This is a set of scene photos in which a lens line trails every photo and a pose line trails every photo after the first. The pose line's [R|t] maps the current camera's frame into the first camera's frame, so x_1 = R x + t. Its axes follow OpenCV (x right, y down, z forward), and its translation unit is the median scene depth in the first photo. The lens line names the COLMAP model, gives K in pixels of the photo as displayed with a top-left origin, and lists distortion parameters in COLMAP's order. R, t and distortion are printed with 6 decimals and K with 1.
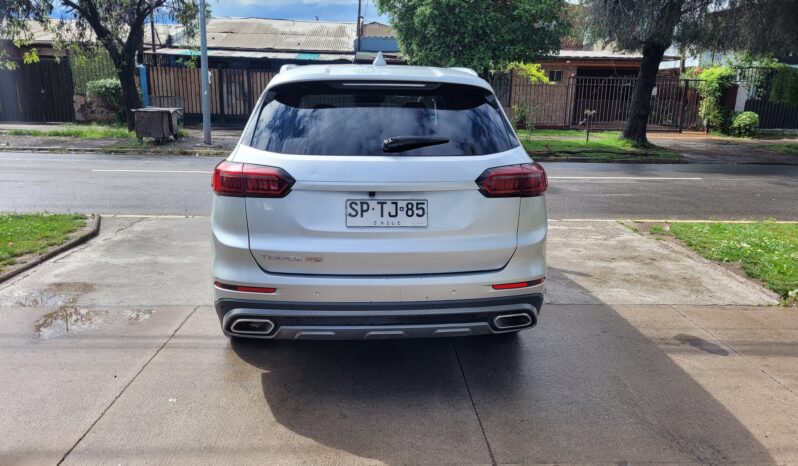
lens RADIAL K [[598.9, 0, 402.7], [0, 598.9, 239.9], [0, 0, 1]] dist [0.053808, -0.037988]
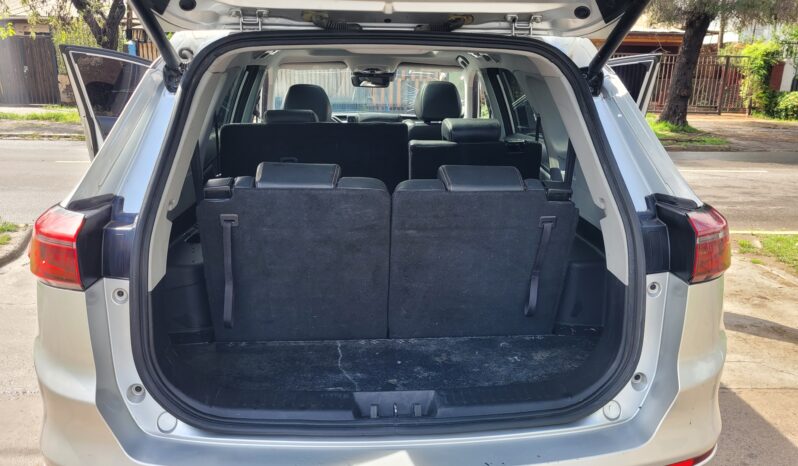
lens RADIAL K [[598.9, 0, 401.7], [0, 598.9, 232.9], [0, 0, 1]] dist [0.053808, -0.037988]
pose [[0.999844, 0.002574, -0.017470, -0.002157], [-0.002217, 0.999788, 0.020455, -0.018106], [0.017519, -0.020413, 0.999638, 0.080185]]
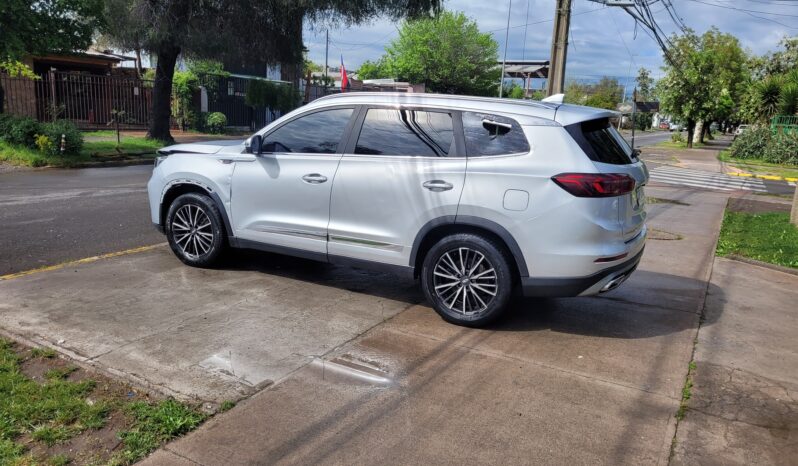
lens RADIAL K [[598.9, 0, 406.4], [0, 598.9, 231.5], [0, 0, 1]] dist [0.053808, -0.037988]
pose [[0.526489, -0.164241, 0.834167, -0.241441], [0.168178, 0.981894, 0.087180, -0.025971], [-0.833382, 0.094389, 0.544578, 0.088535]]
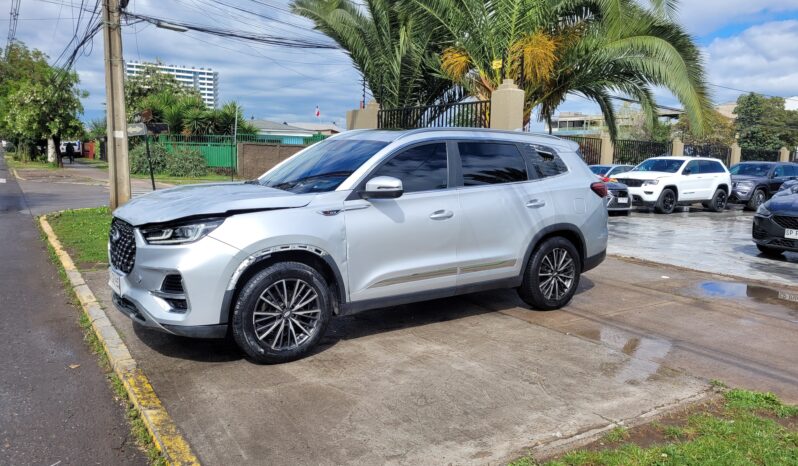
lens RADIAL K [[598.9, 0, 403.4], [0, 598.9, 233.6], [0, 0, 1]] dist [0.053808, -0.037988]
pose [[-0.510779, -0.148069, 0.846865, -0.250281], [0.178161, 0.945442, 0.272761, -0.091410], [-0.841049, 0.290199, -0.456531, 0.366882]]
